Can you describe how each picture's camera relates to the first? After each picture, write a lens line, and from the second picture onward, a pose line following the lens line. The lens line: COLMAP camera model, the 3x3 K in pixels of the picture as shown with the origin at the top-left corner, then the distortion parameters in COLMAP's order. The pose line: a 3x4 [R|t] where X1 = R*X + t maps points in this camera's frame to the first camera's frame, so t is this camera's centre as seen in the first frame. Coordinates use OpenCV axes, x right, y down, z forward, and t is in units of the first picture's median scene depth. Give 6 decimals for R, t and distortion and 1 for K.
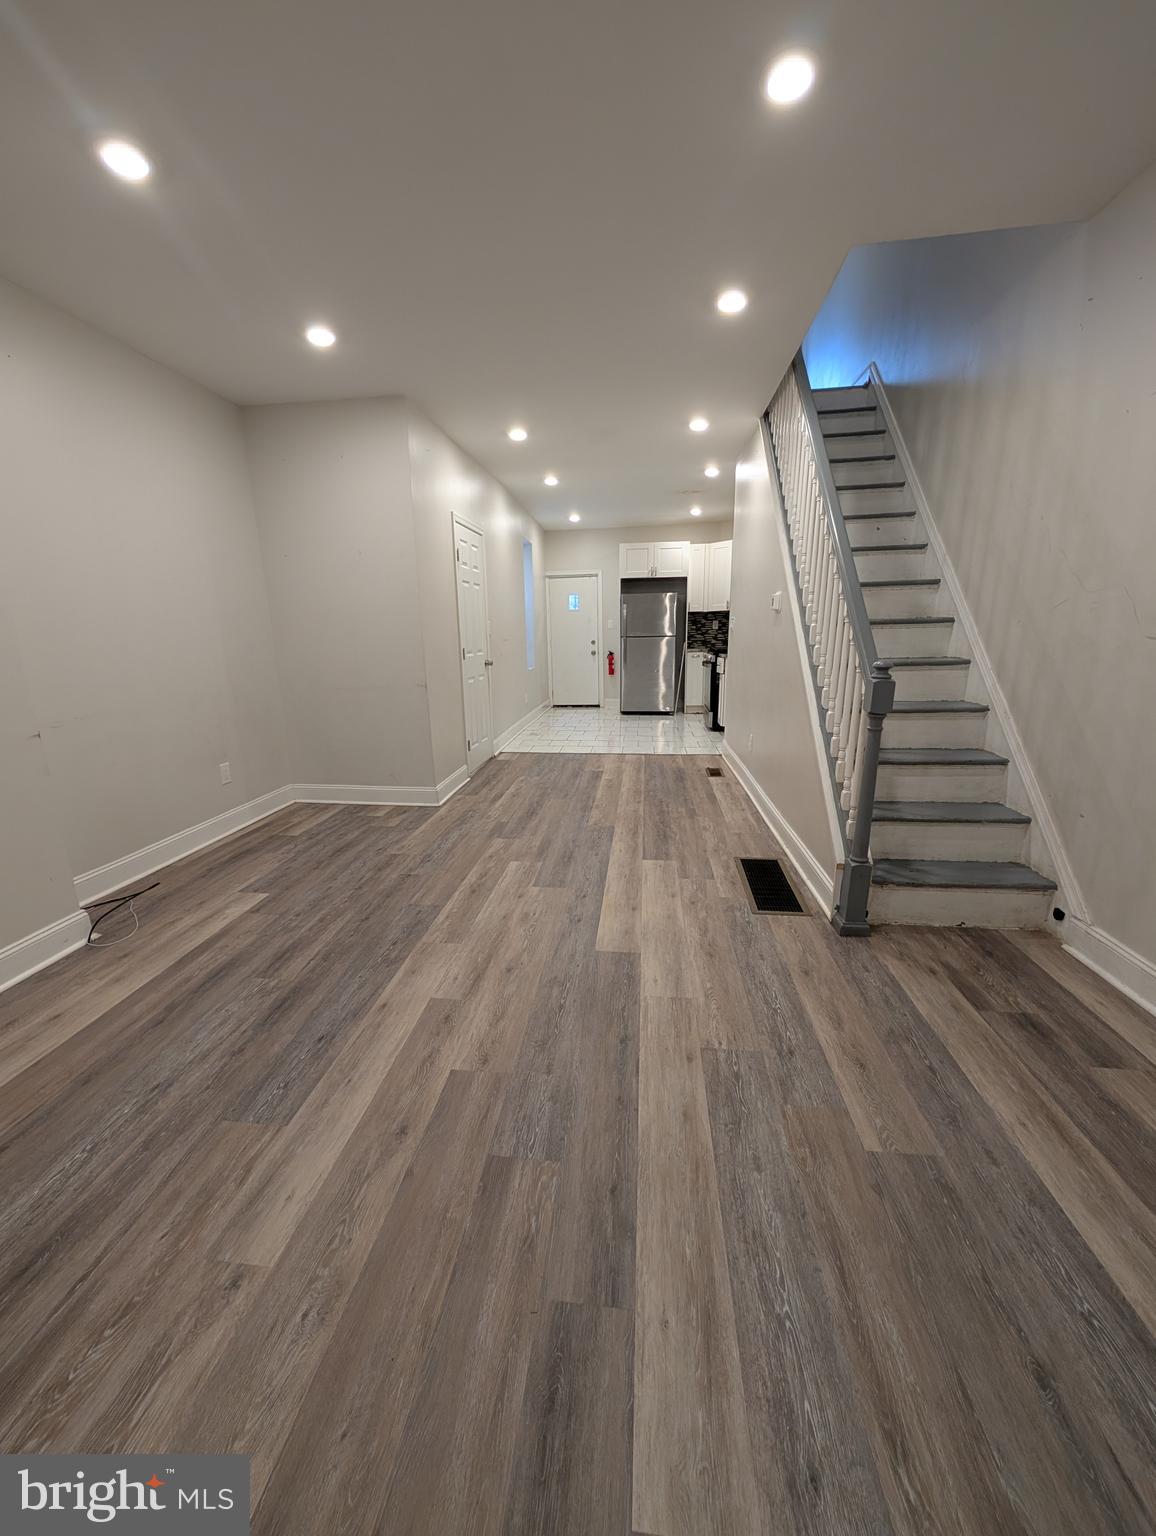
lens RADIAL K [[579.3, 0, 575.0], [0, 579.3, 774.8], [0, 0, 1]] dist [-0.001955, -0.000733]
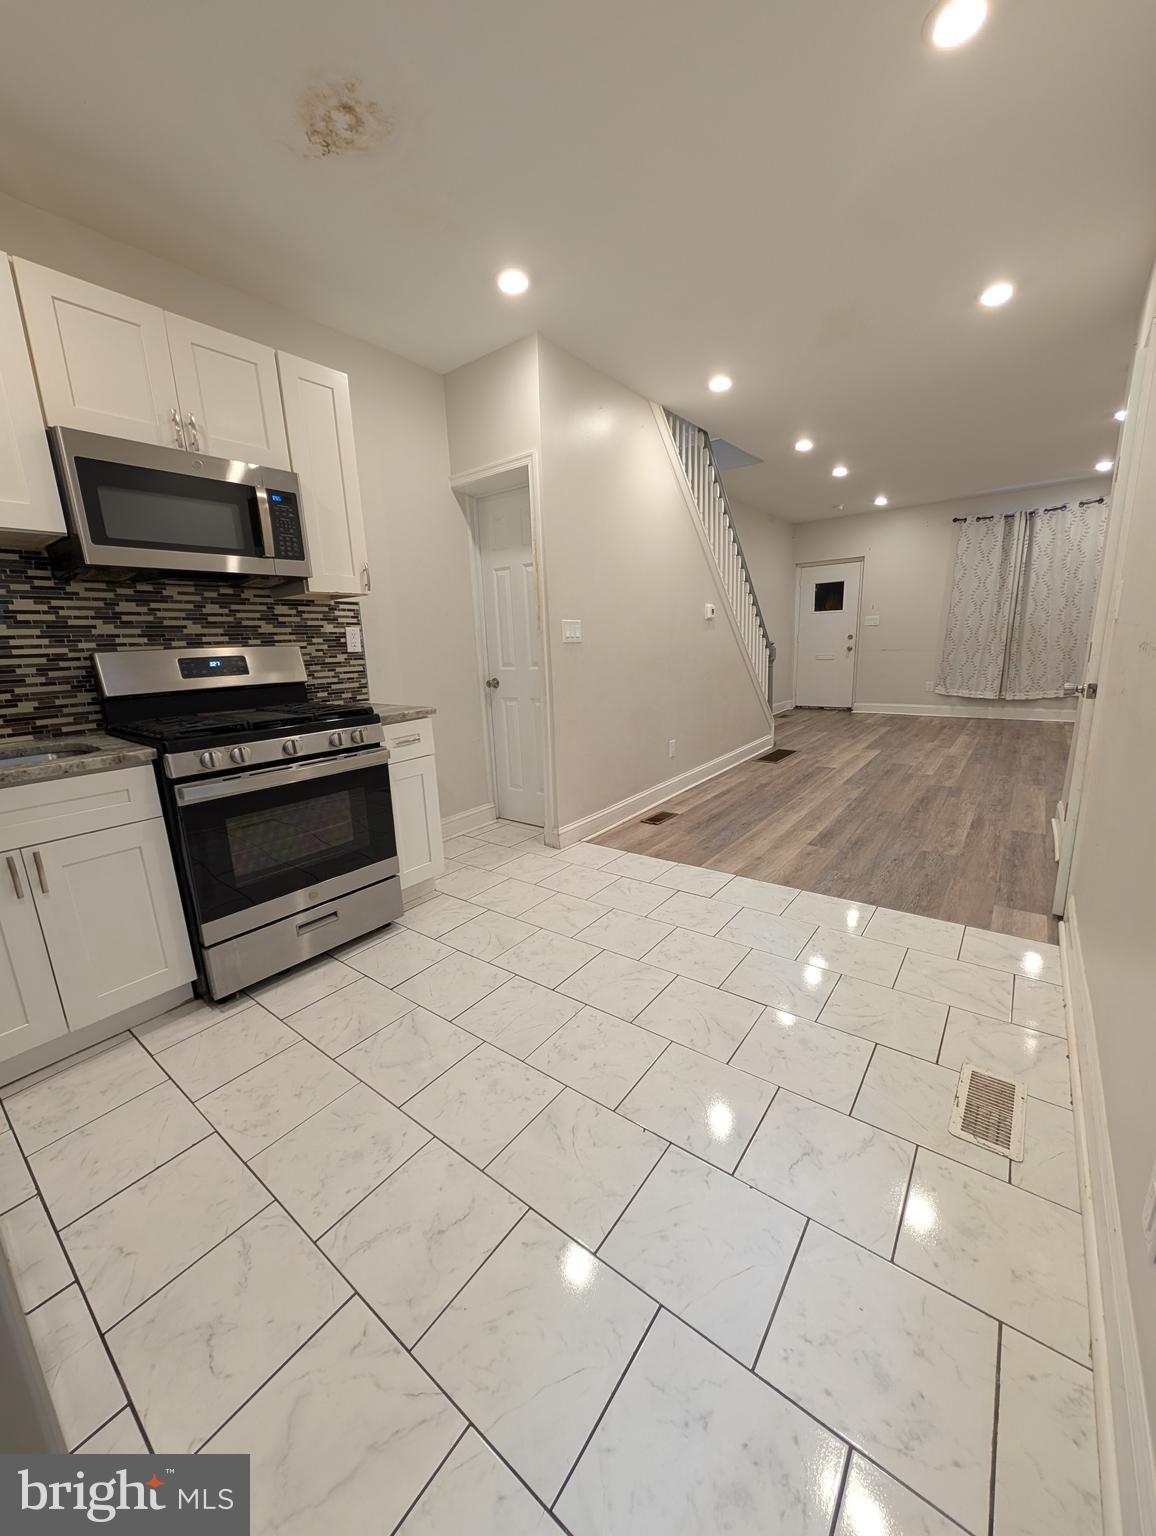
lens RADIAL K [[579.3, 0, 571.0], [0, 579.3, 769.0], [0, 0, 1]] dist [-0.001955, -0.000733]
pose [[-0.852646, -0.055465, 0.519537, -0.043630], [0.184288, 0.898520, 0.398371, -0.296897], [-0.488910, 0.435414, -0.755898, 1.214472]]
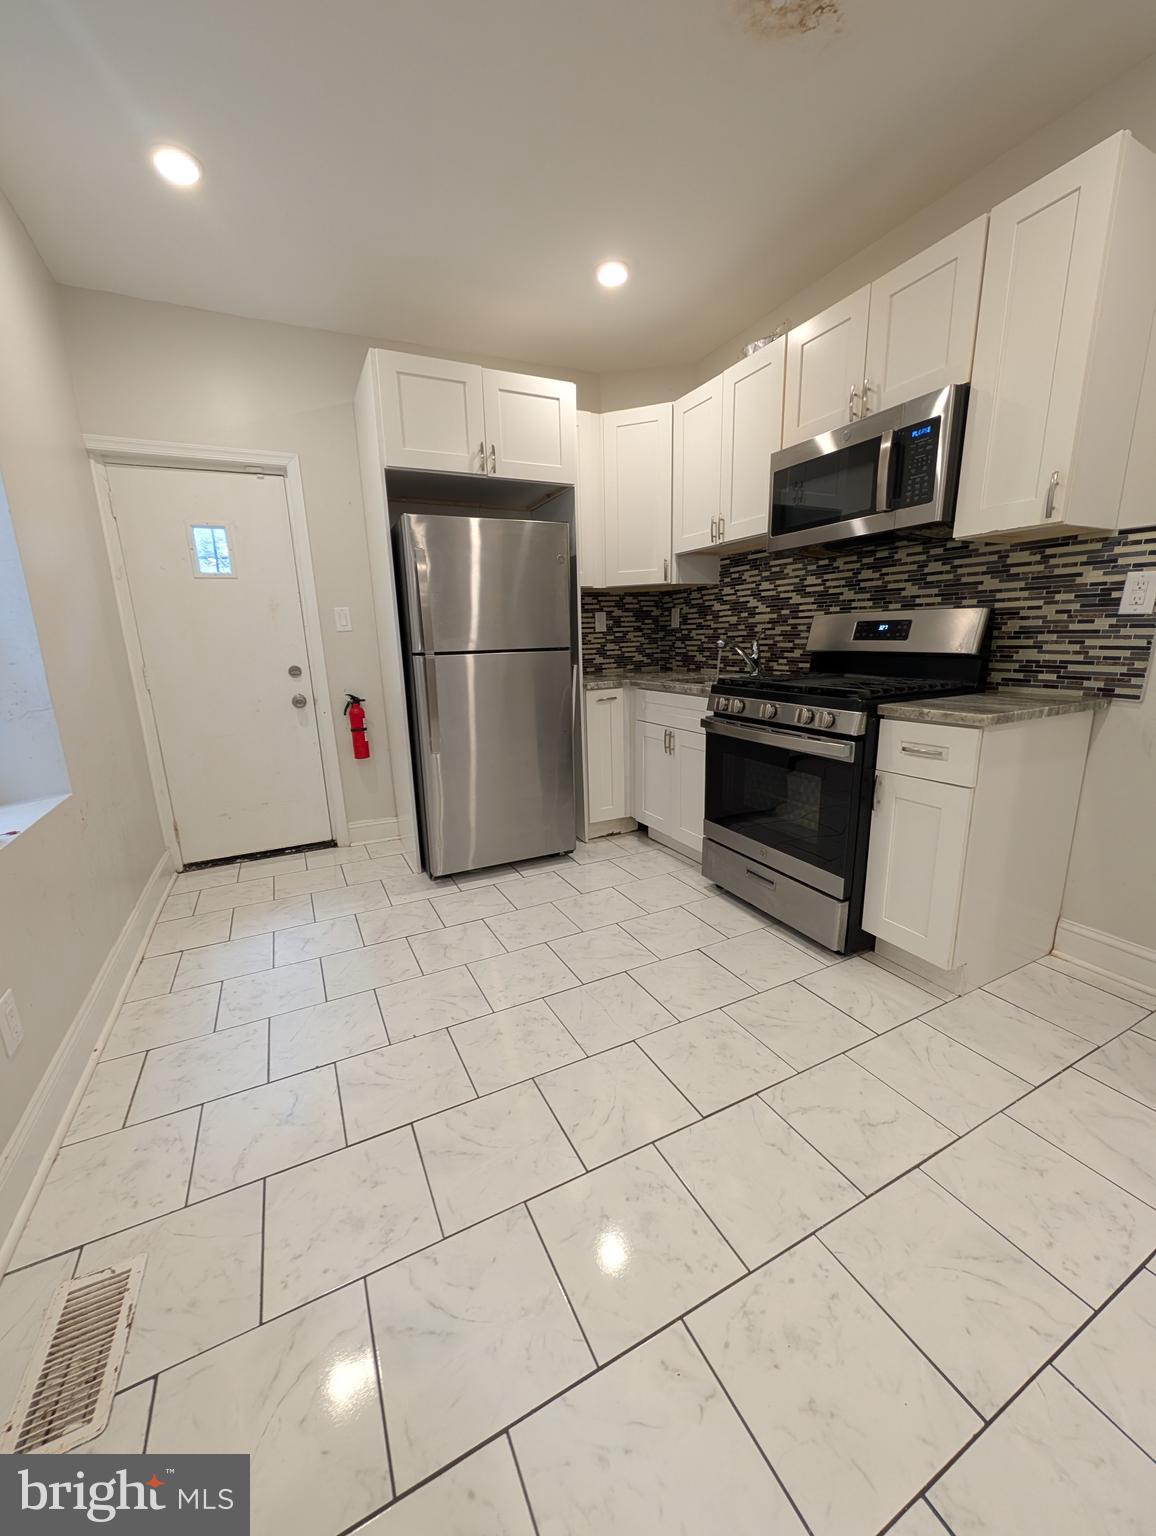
lens RADIAL K [[579.3, 0, 568.4], [0, 579.3, 768.4], [0, 0, 1]] dist [-0.001955, -0.000733]
pose [[0.840258, -0.133535, 0.525485, -0.022566], [0.149652, 0.988667, 0.011942, -0.166534], [-0.521124, 0.068605, 0.850719, 0.686569]]
